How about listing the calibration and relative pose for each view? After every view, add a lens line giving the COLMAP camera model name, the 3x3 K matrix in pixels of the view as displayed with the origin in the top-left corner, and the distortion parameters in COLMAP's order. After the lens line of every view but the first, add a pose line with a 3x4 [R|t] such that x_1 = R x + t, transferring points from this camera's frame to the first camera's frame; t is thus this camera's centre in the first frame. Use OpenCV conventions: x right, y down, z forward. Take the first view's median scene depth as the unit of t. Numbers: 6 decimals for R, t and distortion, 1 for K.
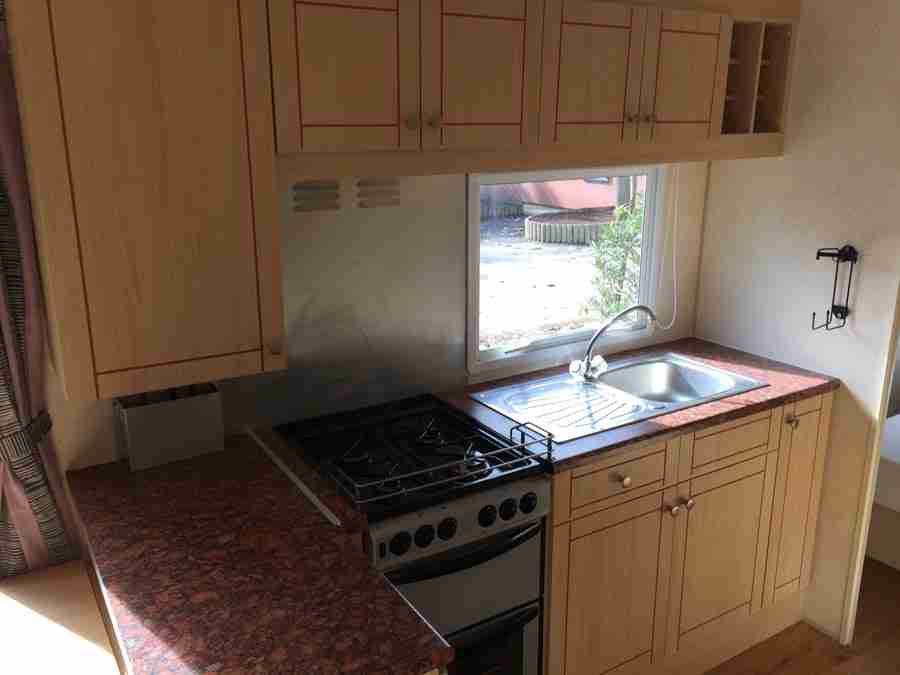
lens RADIAL K [[785.9, 0, 450.0], [0, 785.9, 337.5], [0, 0, 1]] dist [0.018067, -0.005753]
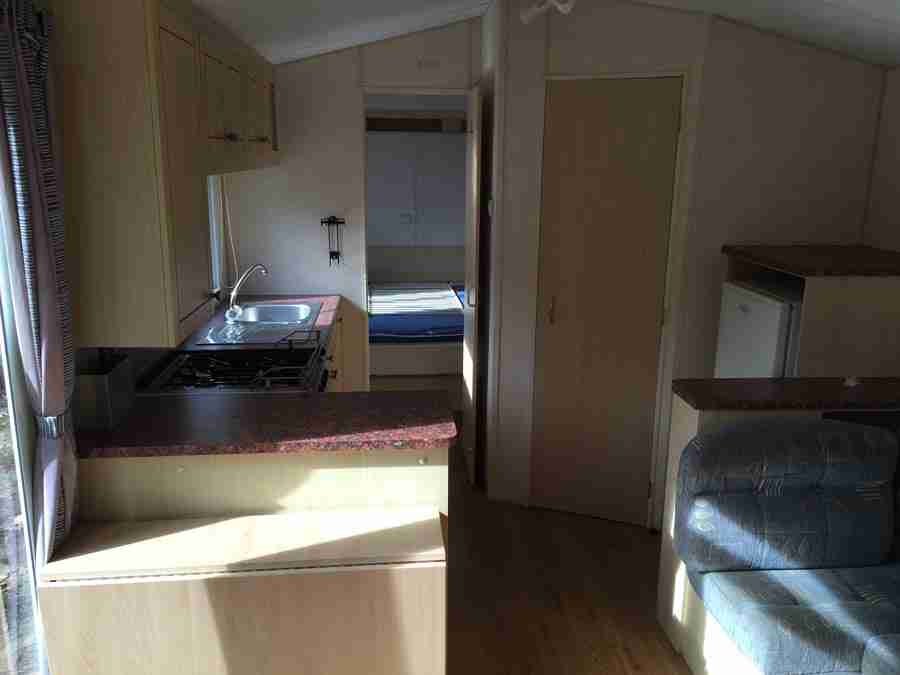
lens RADIAL K [[785.9, 0, 450.0], [0, 785.9, 337.5], [0, 0, 1]] dist [0.018067, -0.005753]
pose [[0.473101, -0.196834, 0.858738, -0.882114], [0.222626, 0.969799, 0.099640, 0.025904], [-0.852416, 0.144037, 0.502633, -0.035698]]
